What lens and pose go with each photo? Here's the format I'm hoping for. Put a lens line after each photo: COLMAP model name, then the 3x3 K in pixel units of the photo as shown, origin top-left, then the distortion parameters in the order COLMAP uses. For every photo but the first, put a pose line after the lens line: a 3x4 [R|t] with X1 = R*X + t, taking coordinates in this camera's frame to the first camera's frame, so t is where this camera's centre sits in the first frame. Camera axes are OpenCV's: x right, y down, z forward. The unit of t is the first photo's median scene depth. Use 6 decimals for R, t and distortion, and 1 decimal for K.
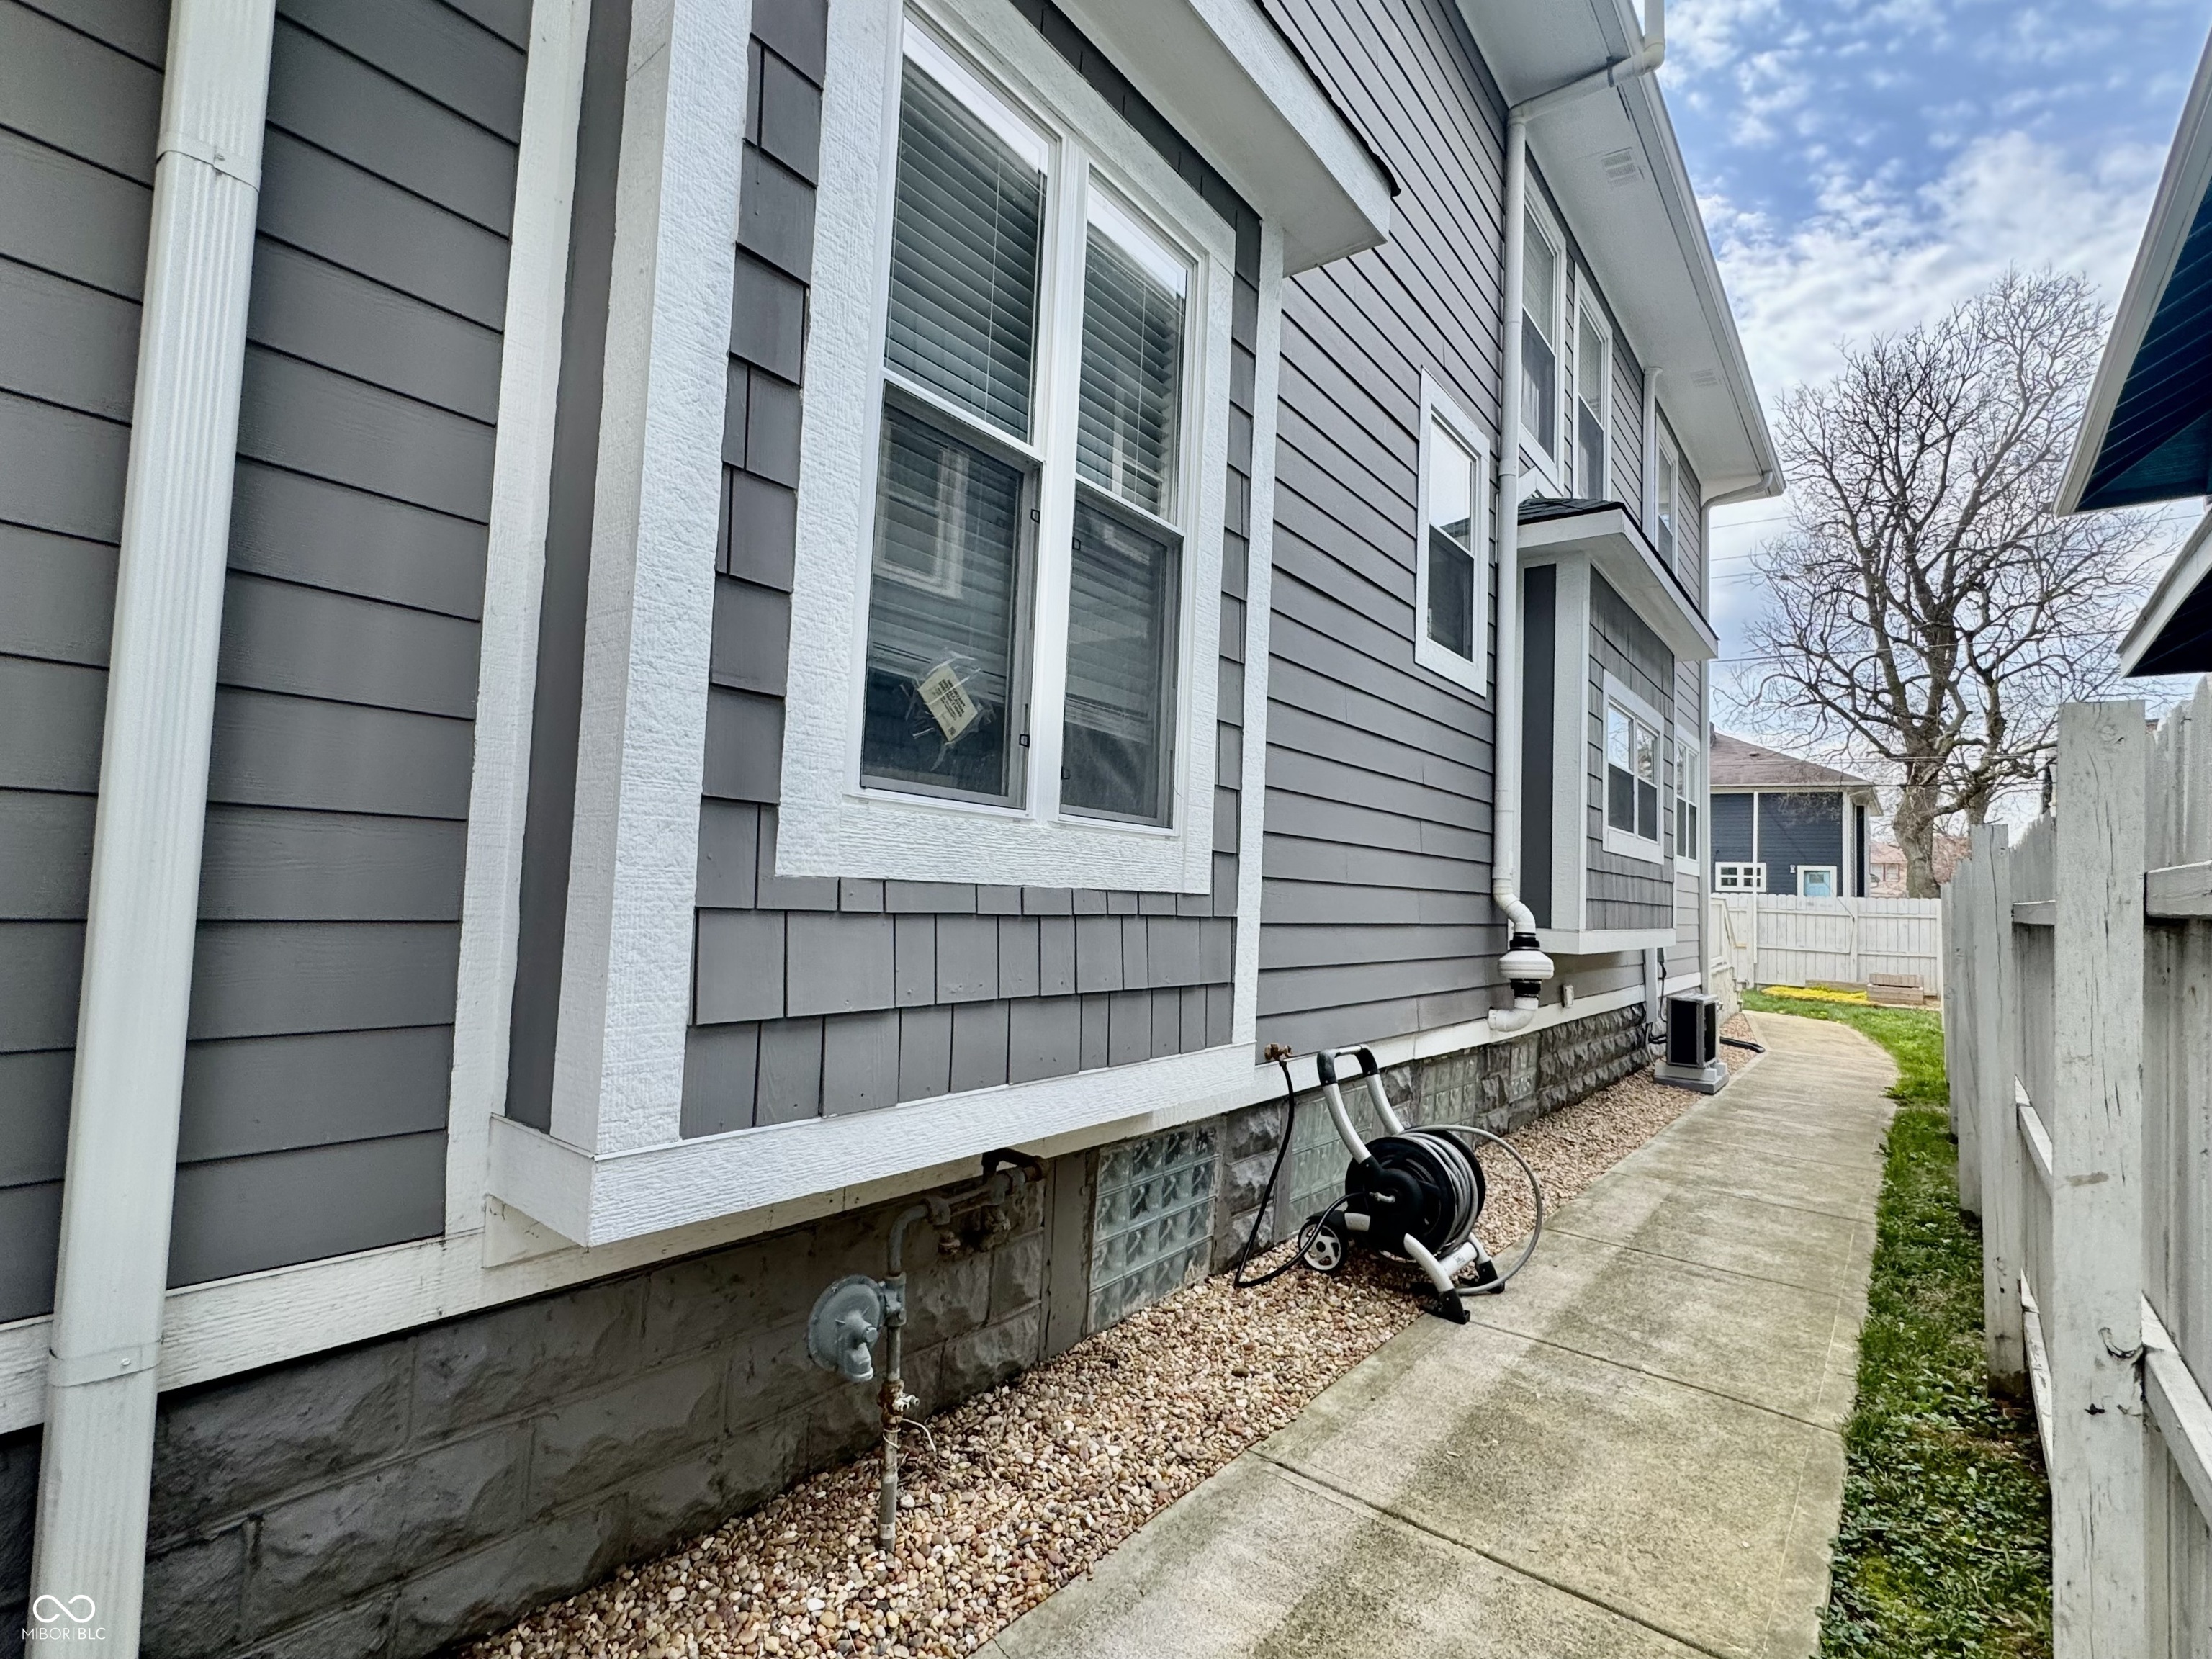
lens RADIAL K [[1012.8, 0, 1101.7], [0, 1012.8, 847.1], [0, 0, 1]] dist [-0.000662, -0.000480]
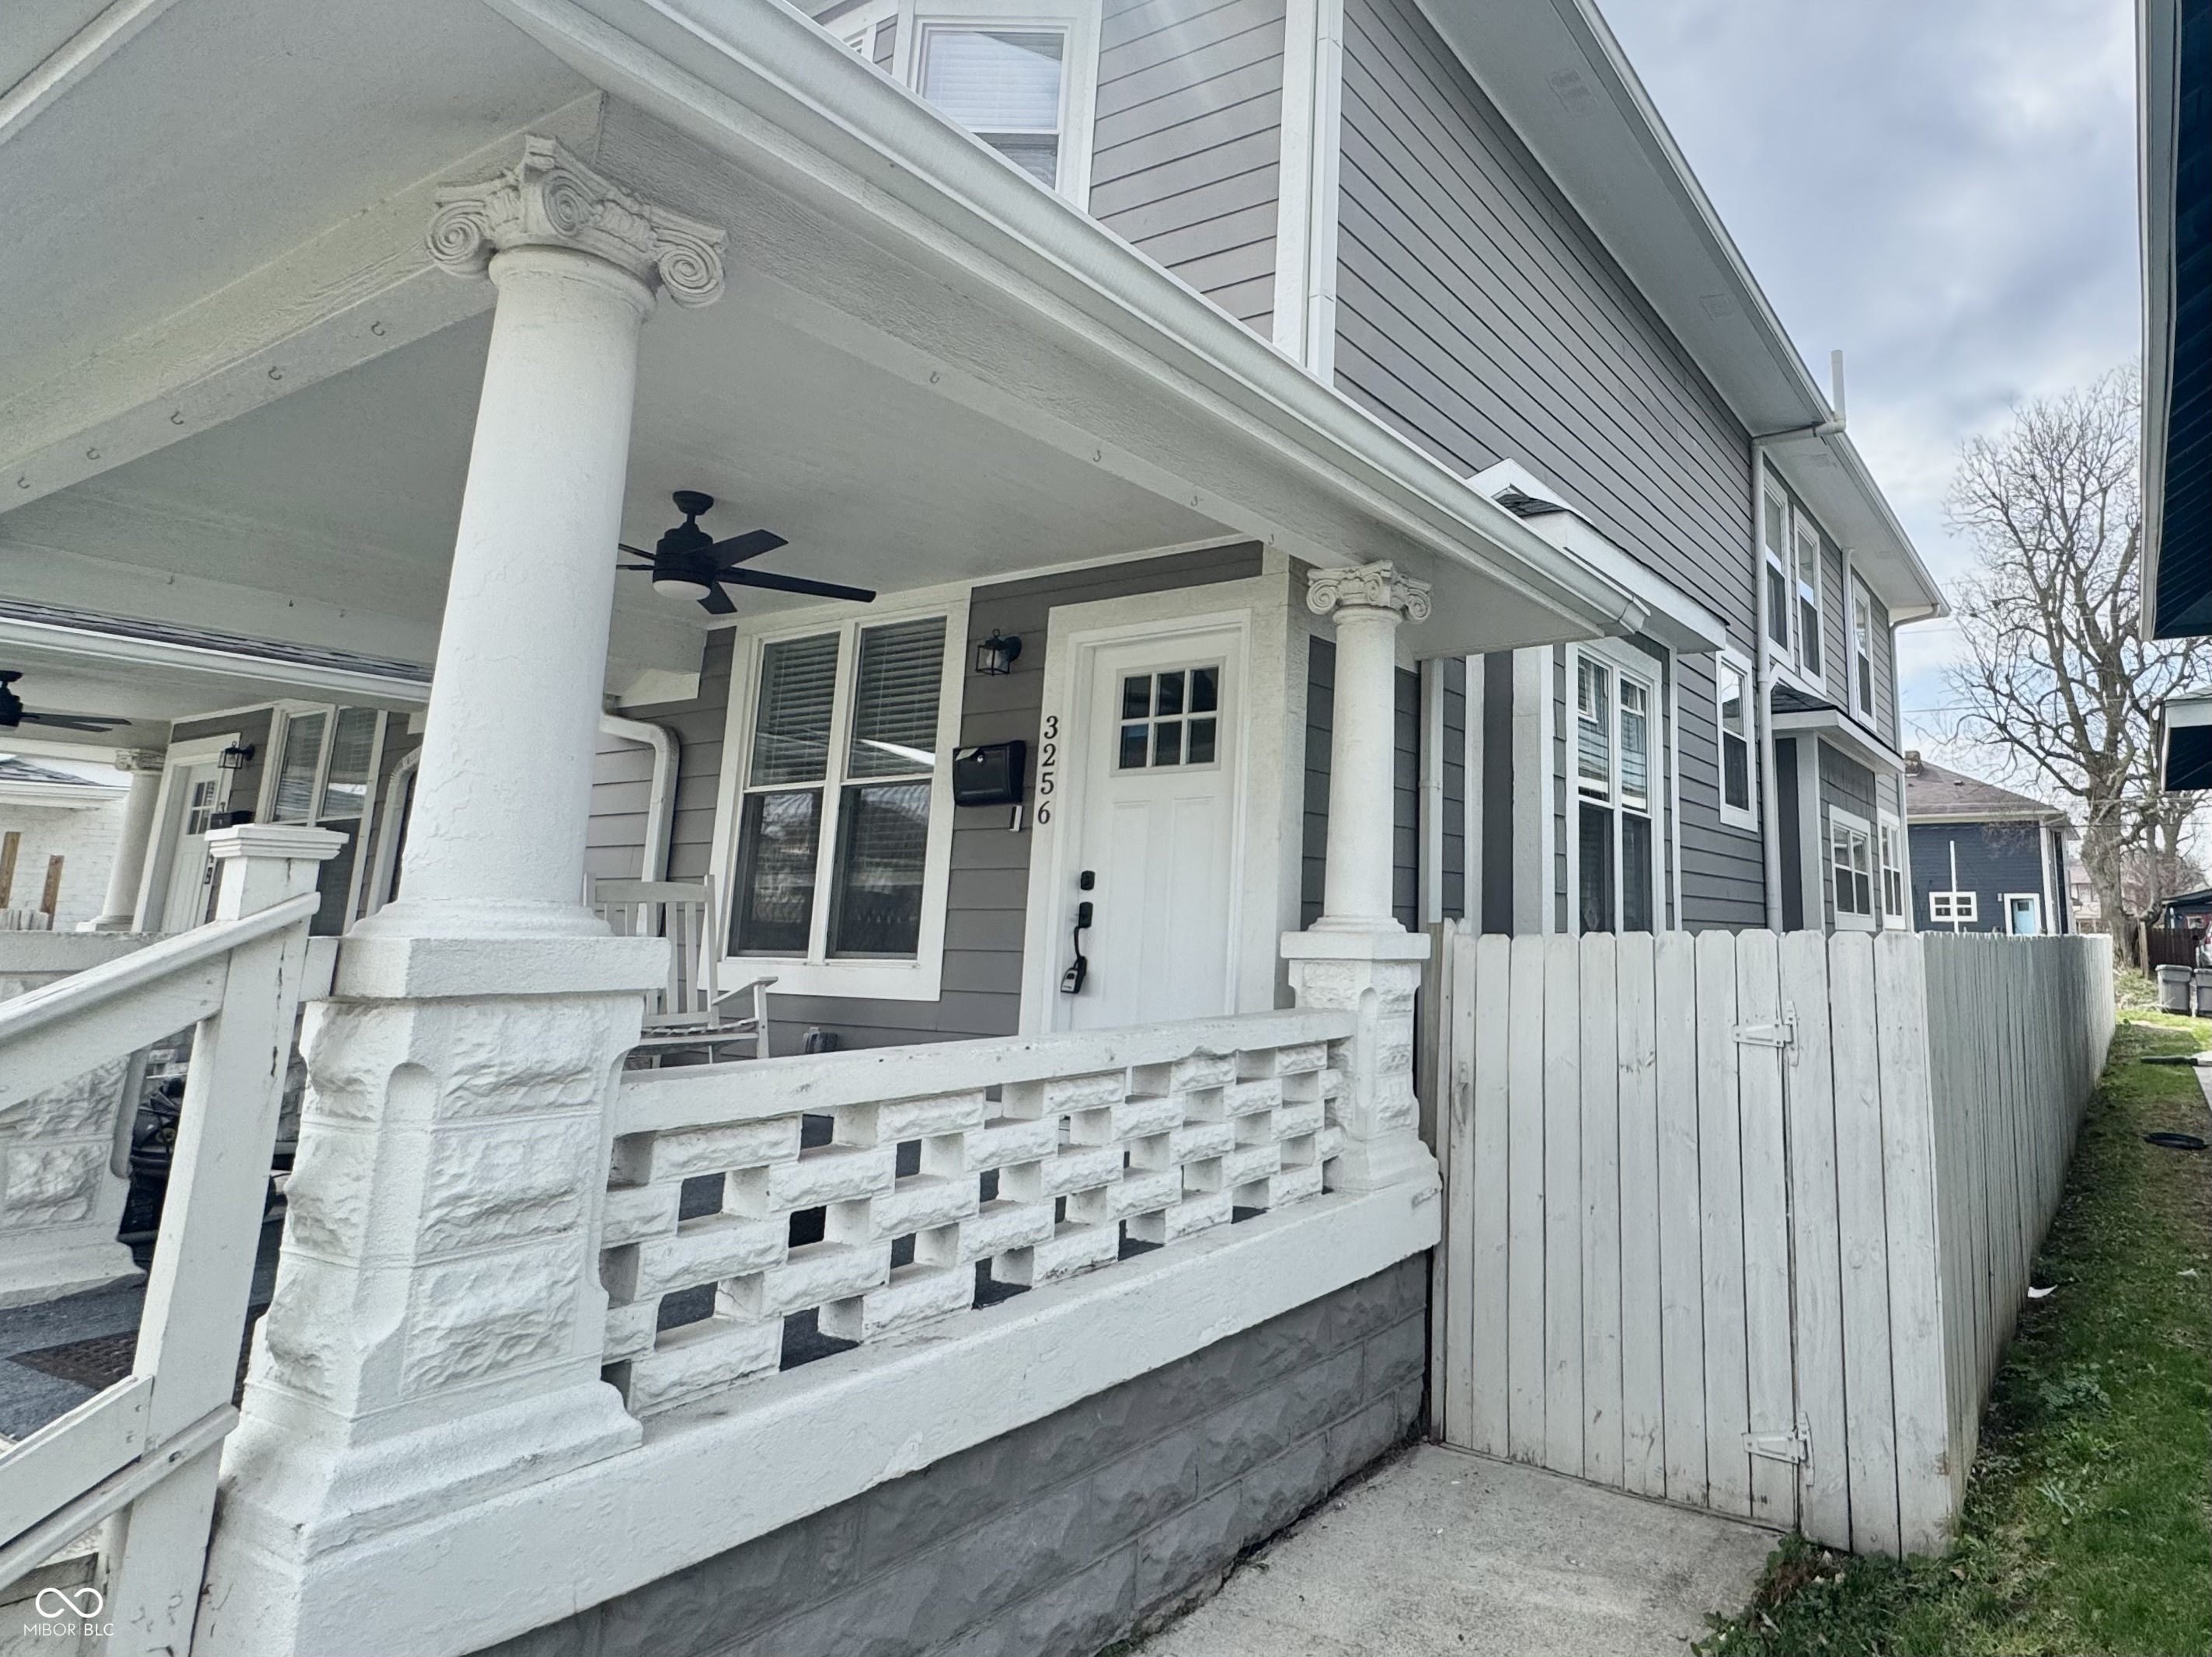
lens RADIAL K [[1304.1, 0, 1437.6], [0, 1304.1, 712.8], [0, 0, 1]] dist [0.010271, 0.001143]
pose [[0.983949, 0.000421, 0.178451, -0.117759], [0.019444, 0.993790, -0.109556, -0.033228], [-0.177389, 0.111267, 0.977831, -0.224836]]
